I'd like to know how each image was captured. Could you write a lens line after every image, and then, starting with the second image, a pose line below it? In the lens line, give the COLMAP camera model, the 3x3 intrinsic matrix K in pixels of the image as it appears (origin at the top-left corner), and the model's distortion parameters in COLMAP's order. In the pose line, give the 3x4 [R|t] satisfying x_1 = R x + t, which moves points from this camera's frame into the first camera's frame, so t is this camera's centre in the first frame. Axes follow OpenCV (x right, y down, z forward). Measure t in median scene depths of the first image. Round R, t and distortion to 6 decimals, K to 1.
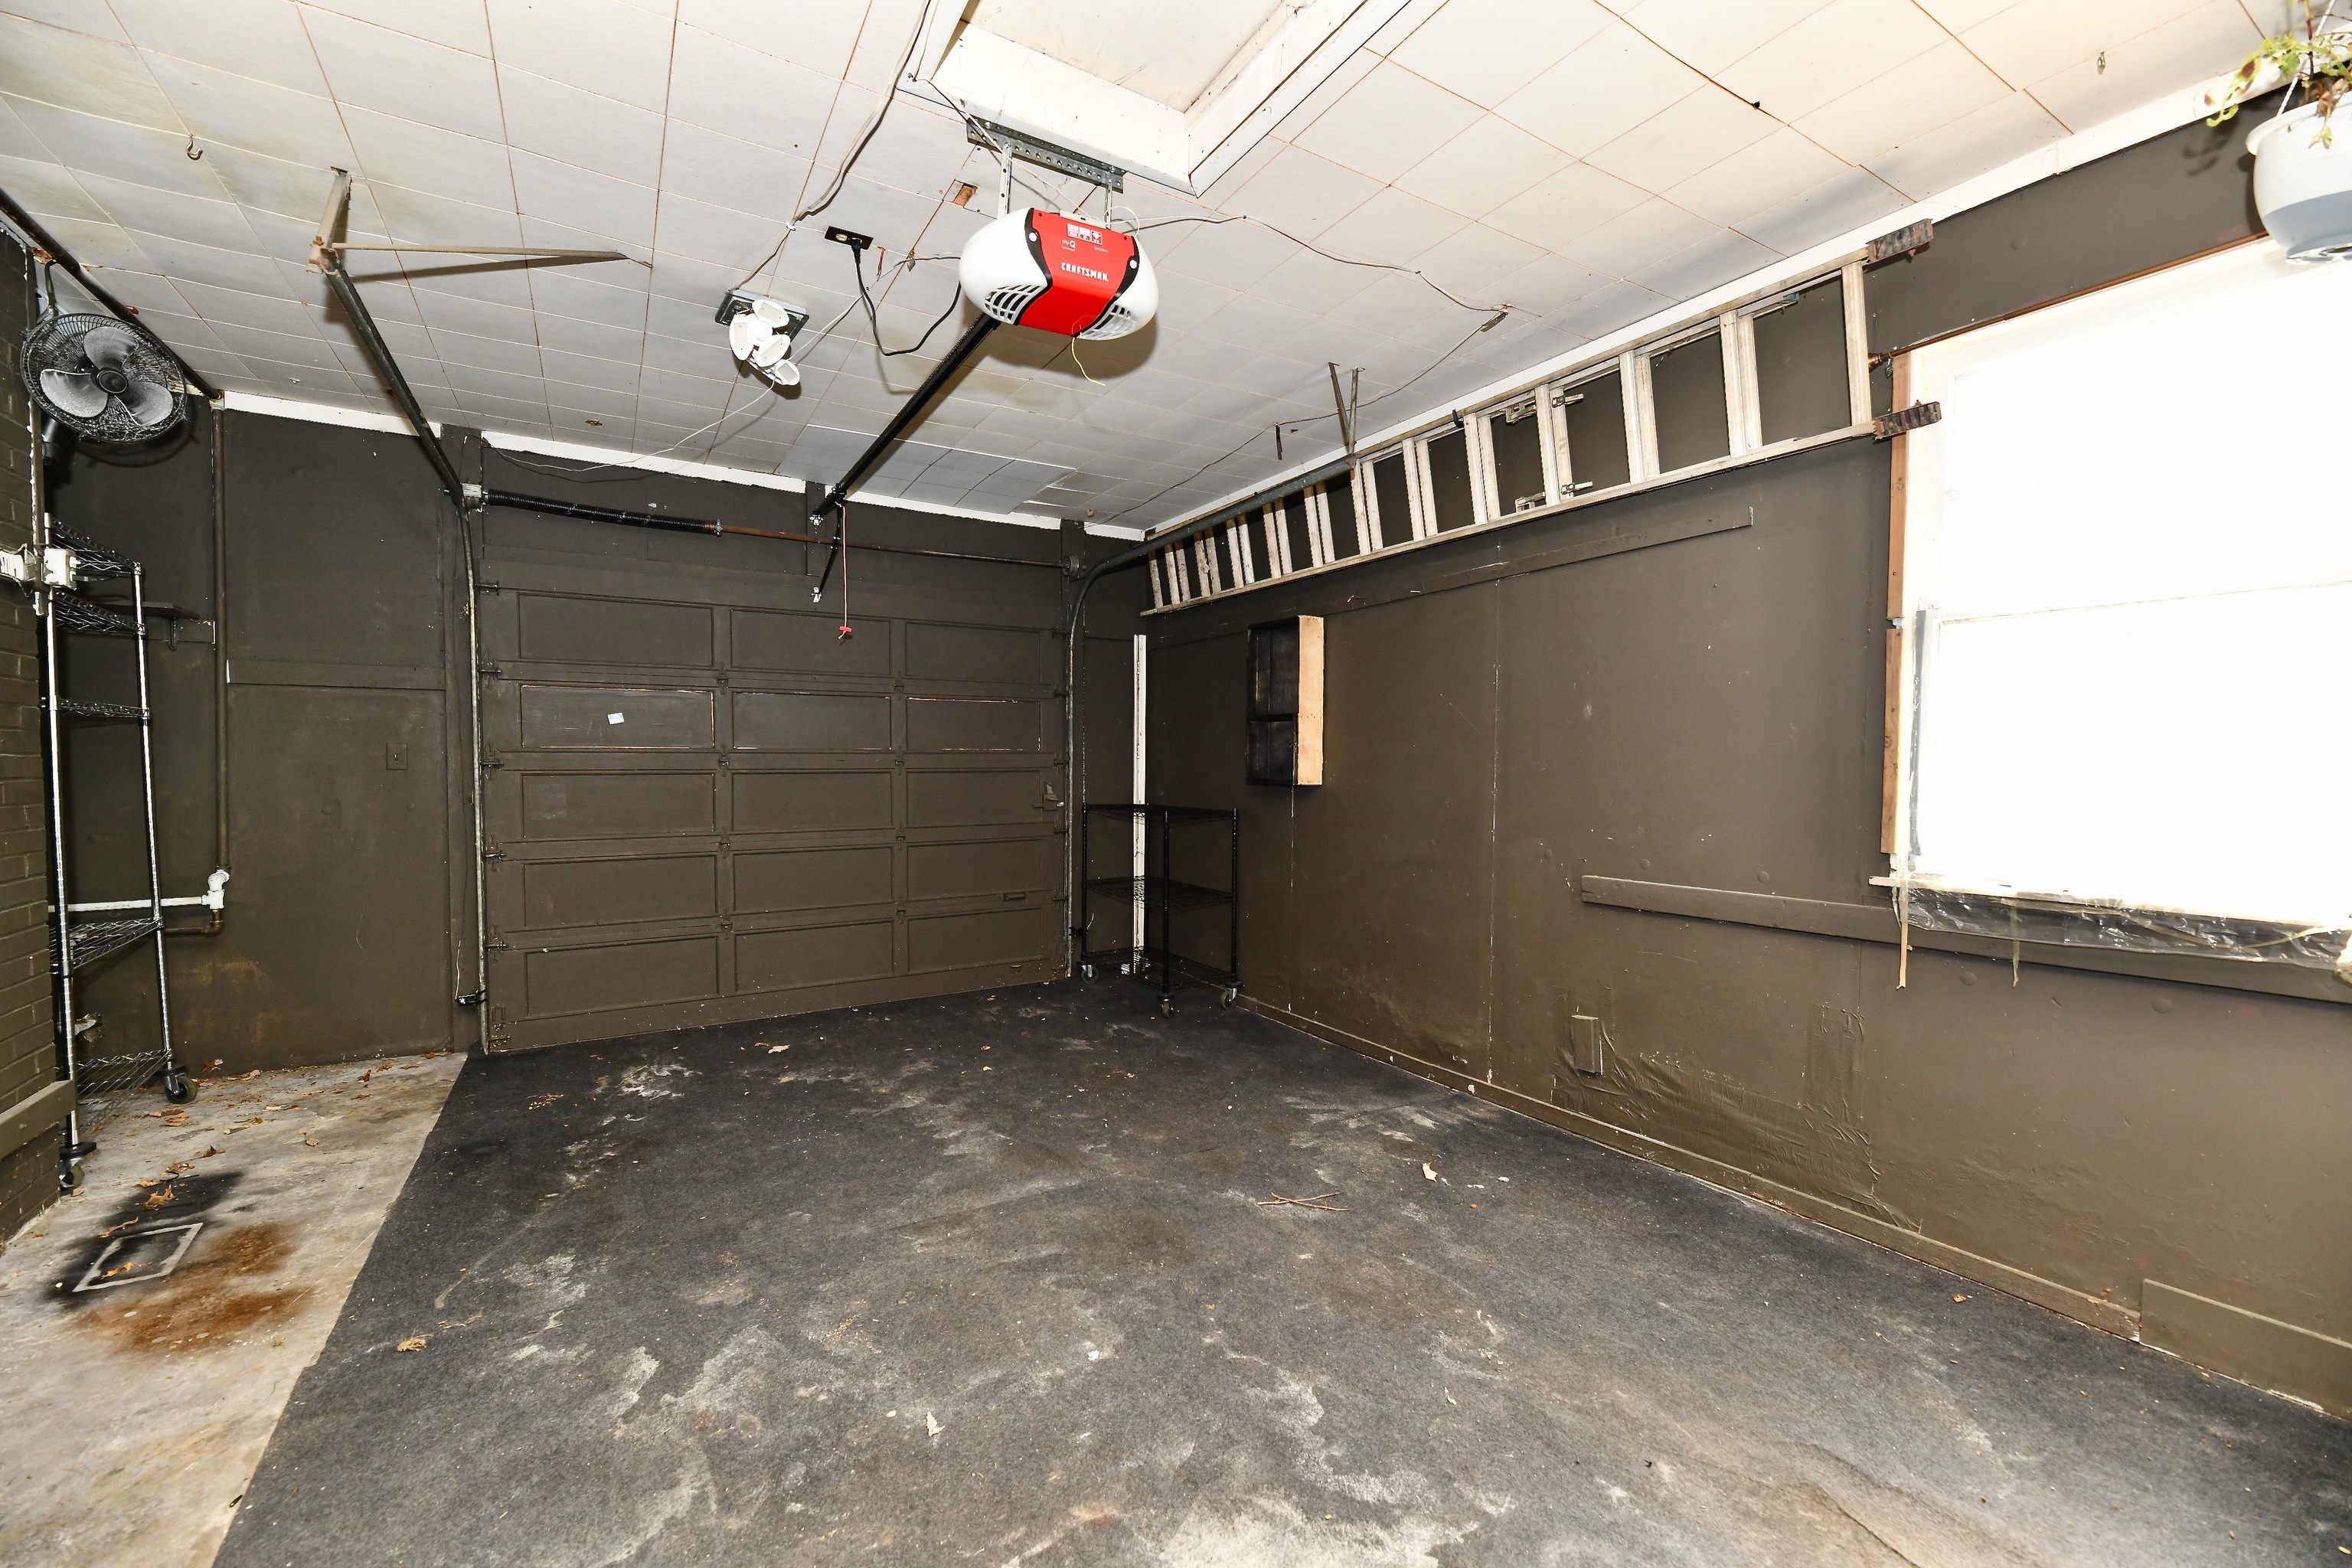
lens RADIAL K [[942.0, 0, 1168.1], [0, 942.0, 790.2], [0, 0, 1]] dist [0.002091, -0.004137]
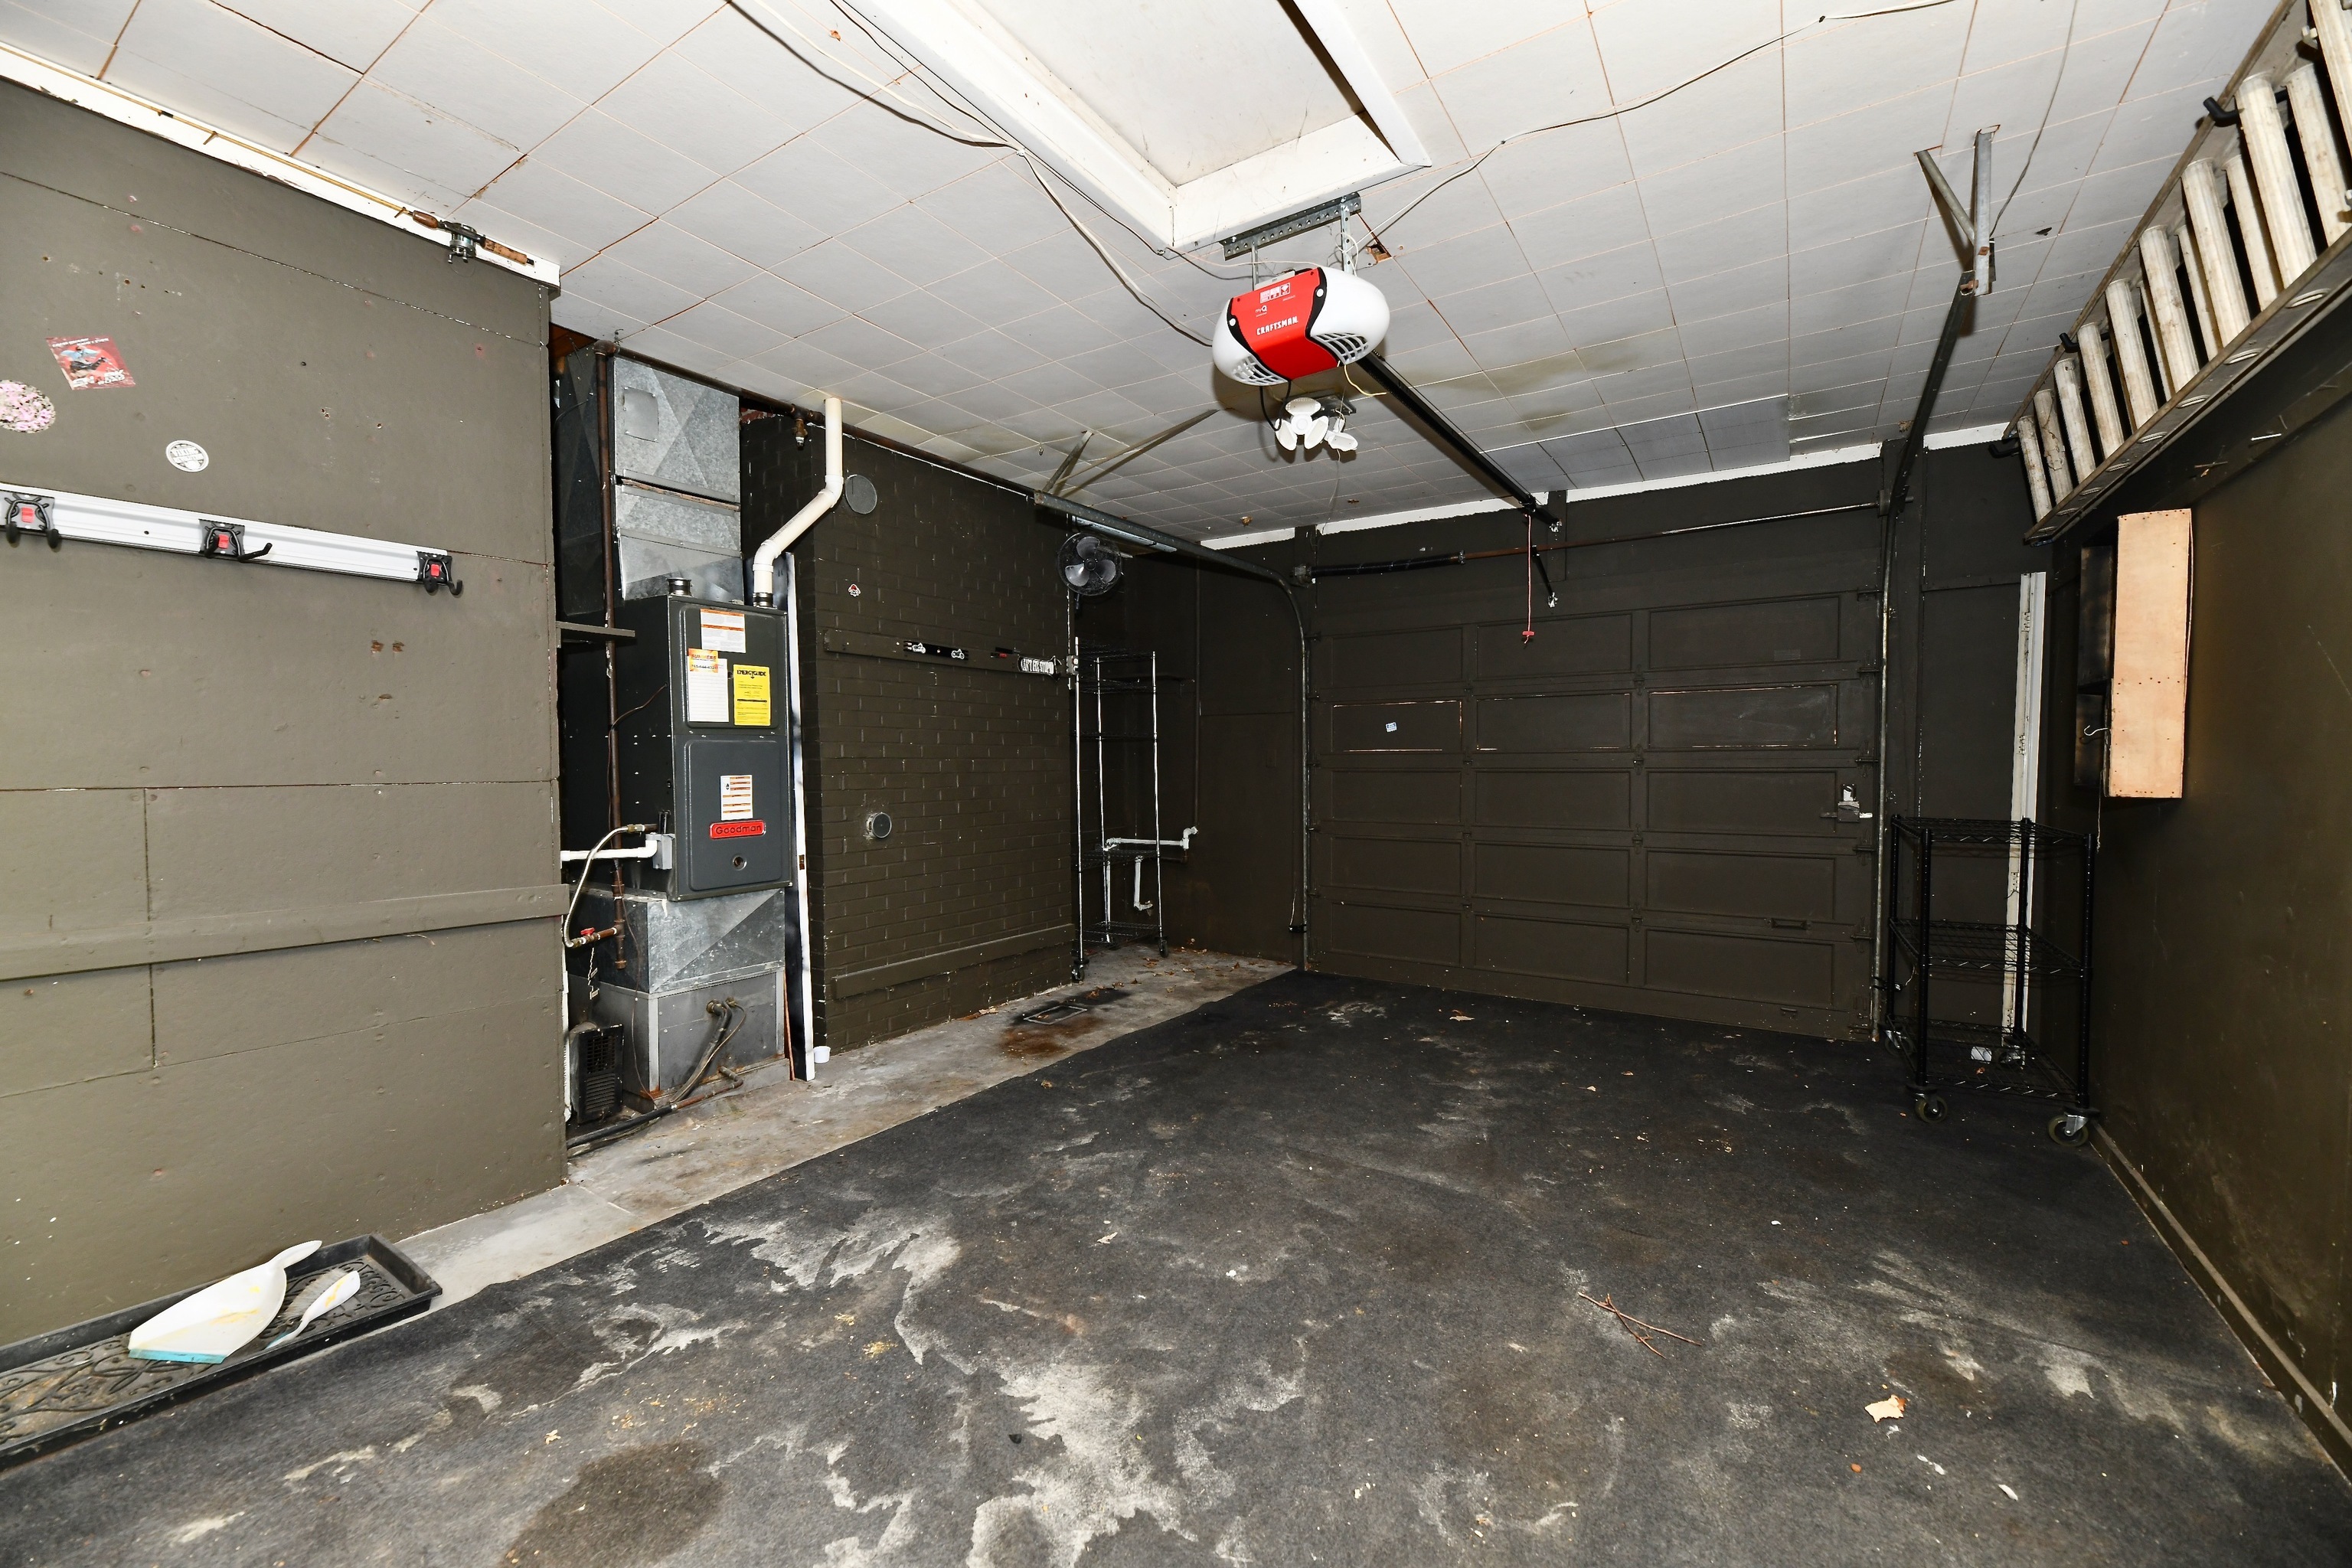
lens RADIAL K [[942.0, 0, 1168.1], [0, 942.0, 790.2], [0, 0, 1]] dist [0.002091, -0.004137]
pose [[0.430099, 0.023773, -0.902469, 0.641519], [-0.023264, 0.999613, 0.015245, -0.007047], [0.902482, 0.014439, 0.430486, 0.294733]]
